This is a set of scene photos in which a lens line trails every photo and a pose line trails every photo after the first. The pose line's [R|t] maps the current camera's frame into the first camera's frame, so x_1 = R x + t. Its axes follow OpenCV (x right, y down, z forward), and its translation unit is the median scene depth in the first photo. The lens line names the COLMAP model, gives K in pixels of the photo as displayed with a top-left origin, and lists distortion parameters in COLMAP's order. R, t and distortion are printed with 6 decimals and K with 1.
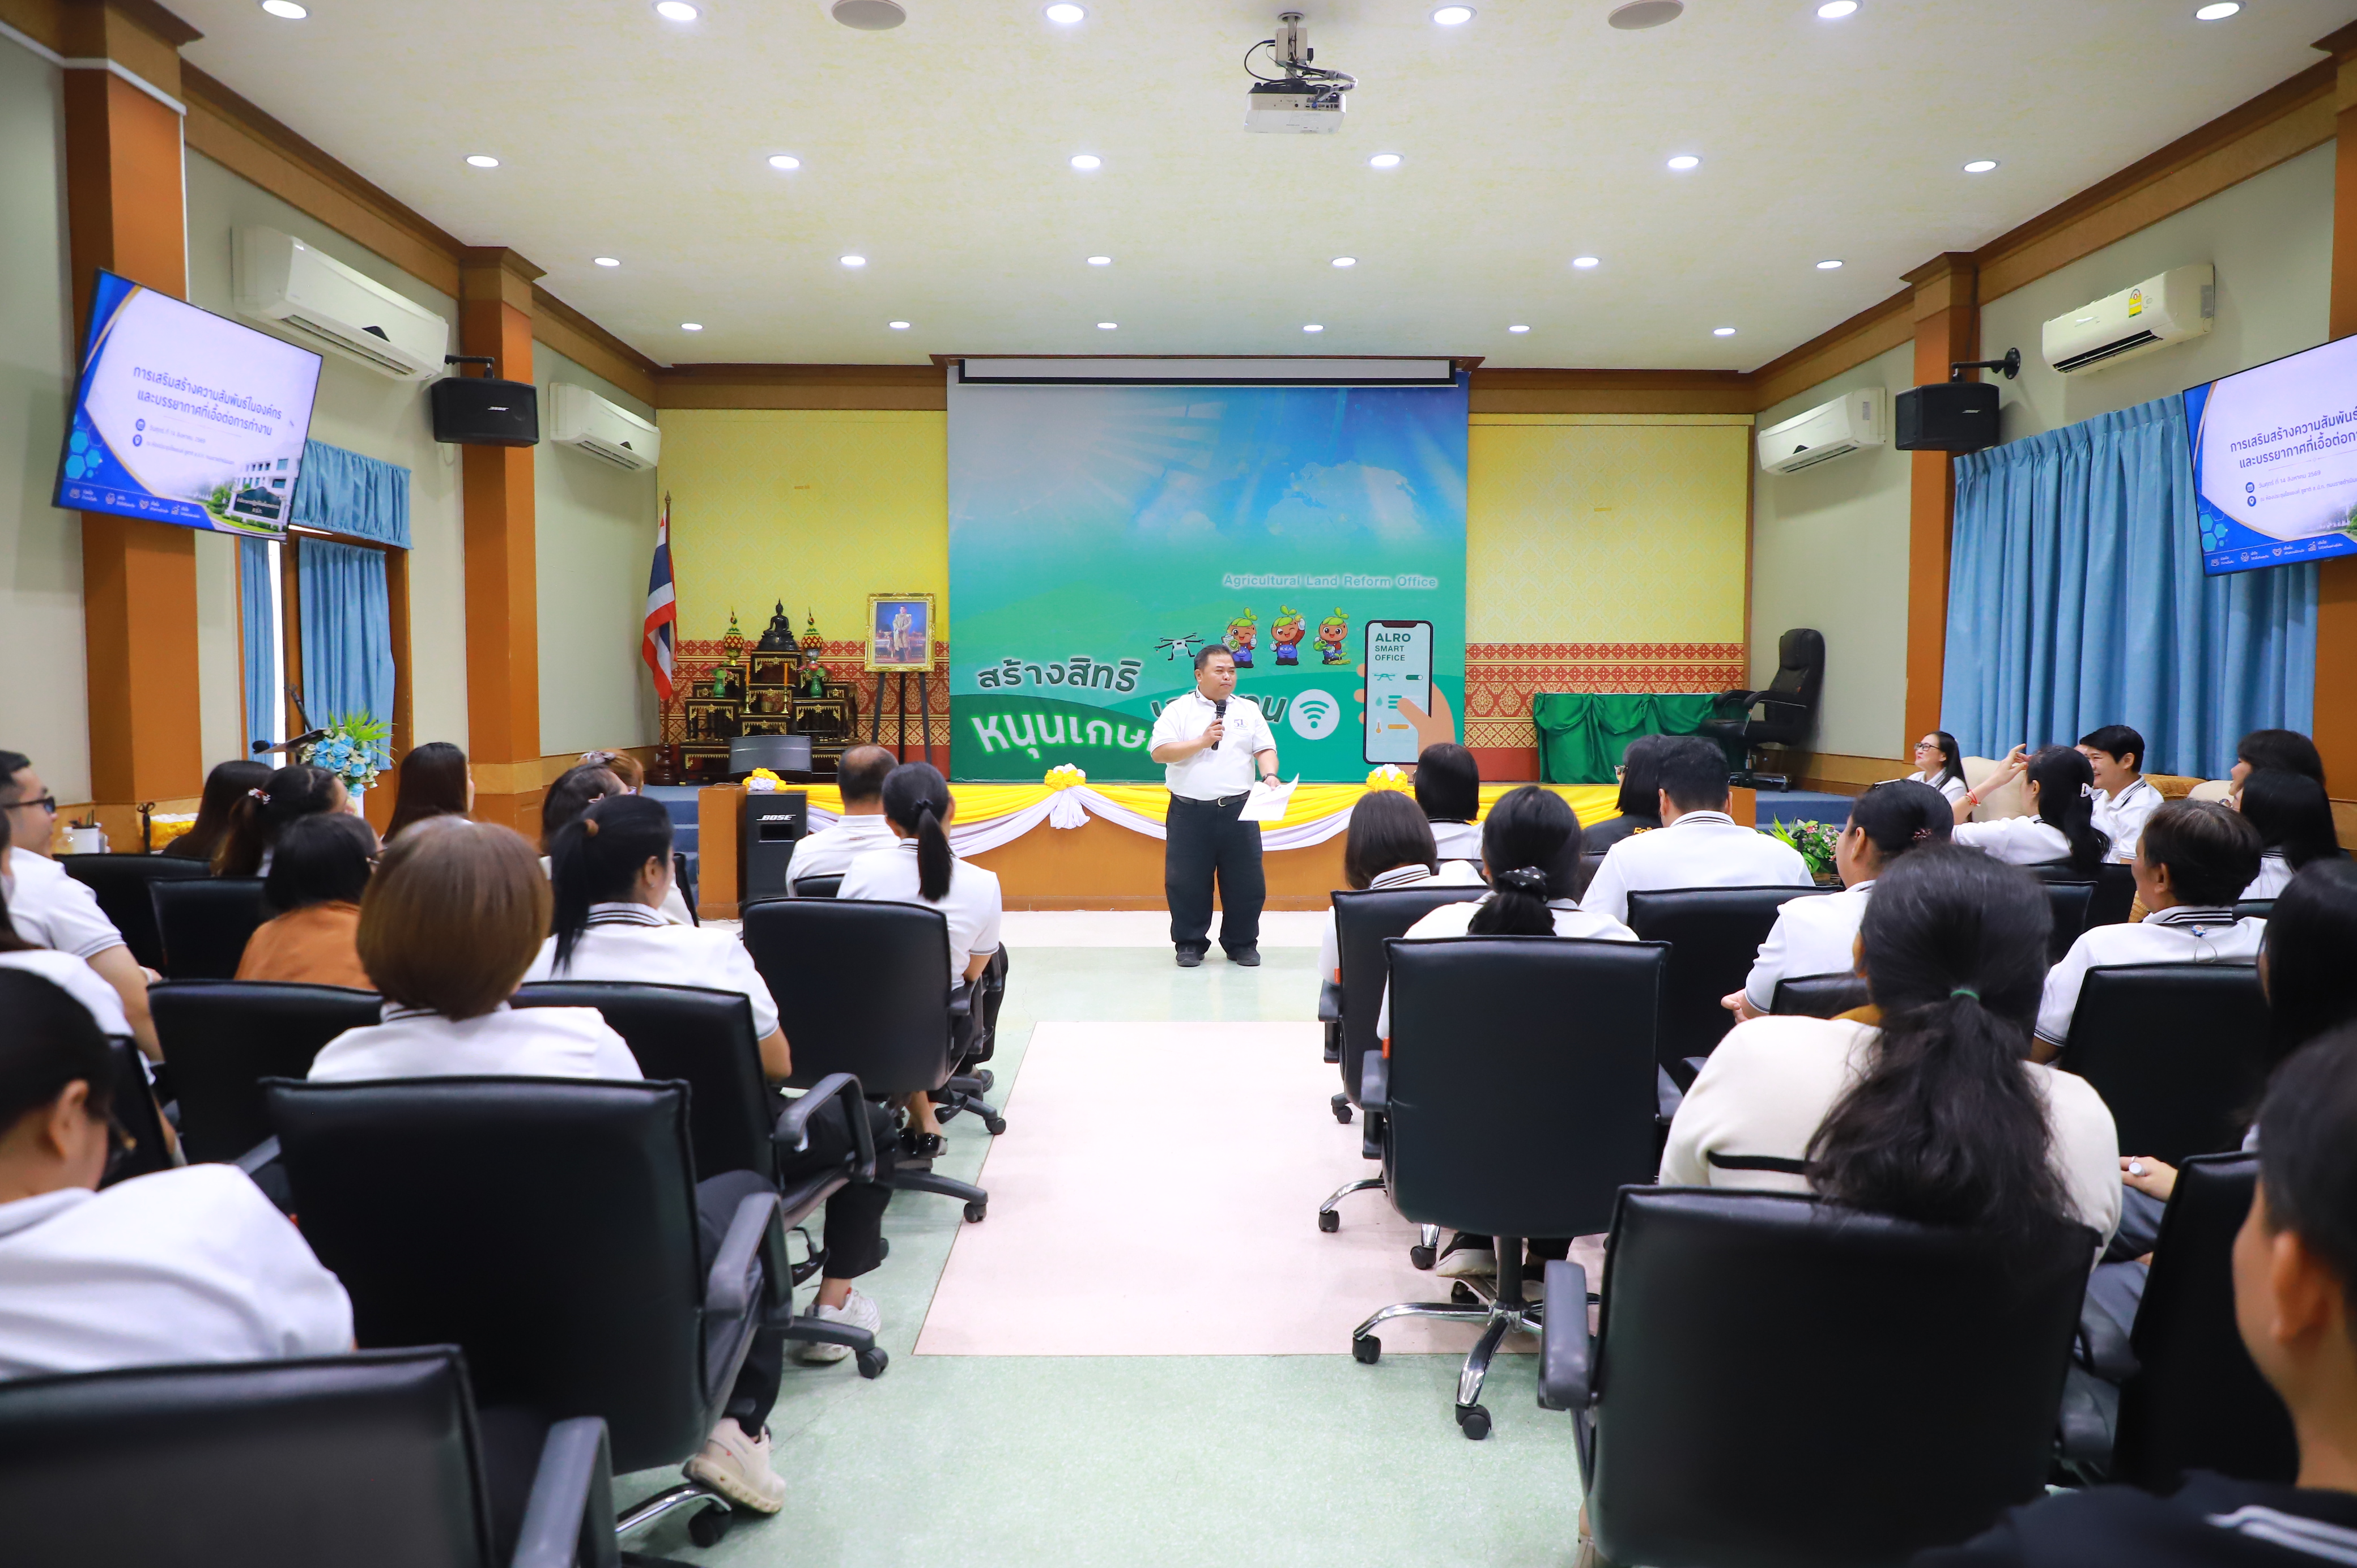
lens RADIAL K [[1355.0, 0, 1168.3], [0, 1355.0, 772.2], [0, 0, 1]] dist [0.037871, -0.004350]
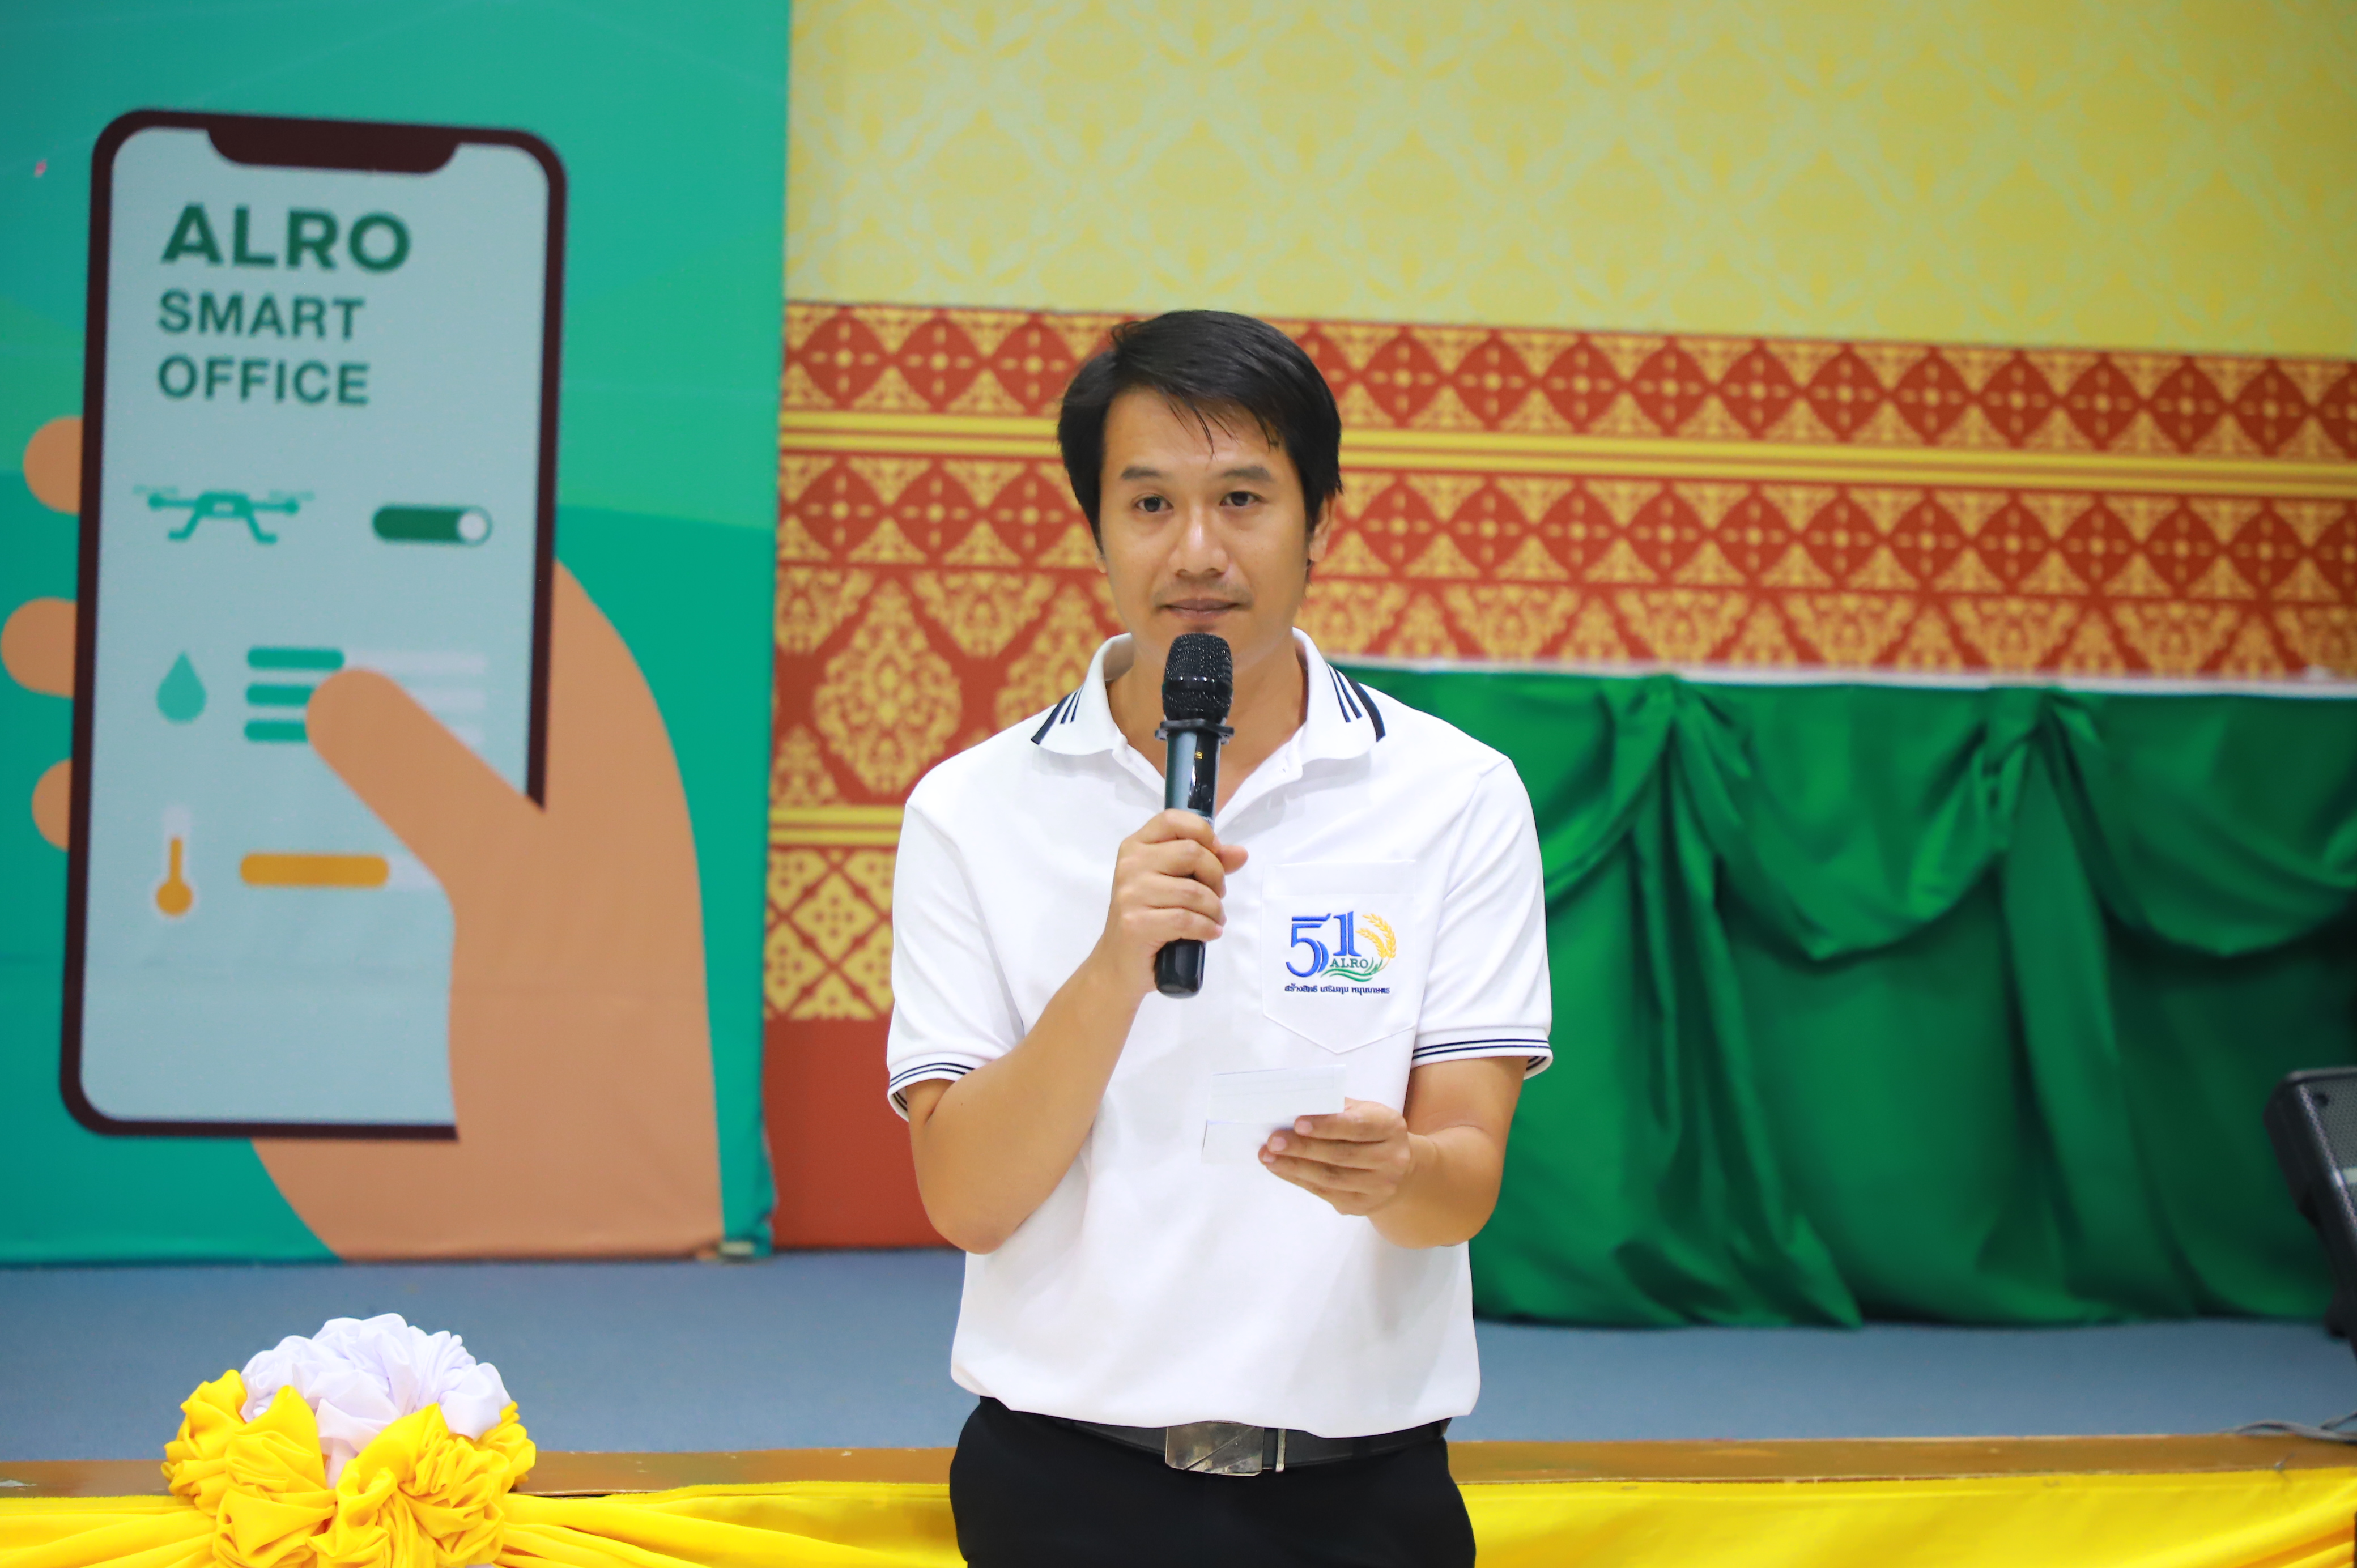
lens RADIAL K [[7446.5, 0, 1187.0], [0, 7446.5, 778.5], [0, 0, 1]] dist [0.005430, 0.000000]
pose [[0.954595, 0.016303, 0.297461, 0.025378], [-0.007053, 0.999458, -0.032144, -0.018736], [-0.297824, 0.028587, 0.954193, 0.233453]]
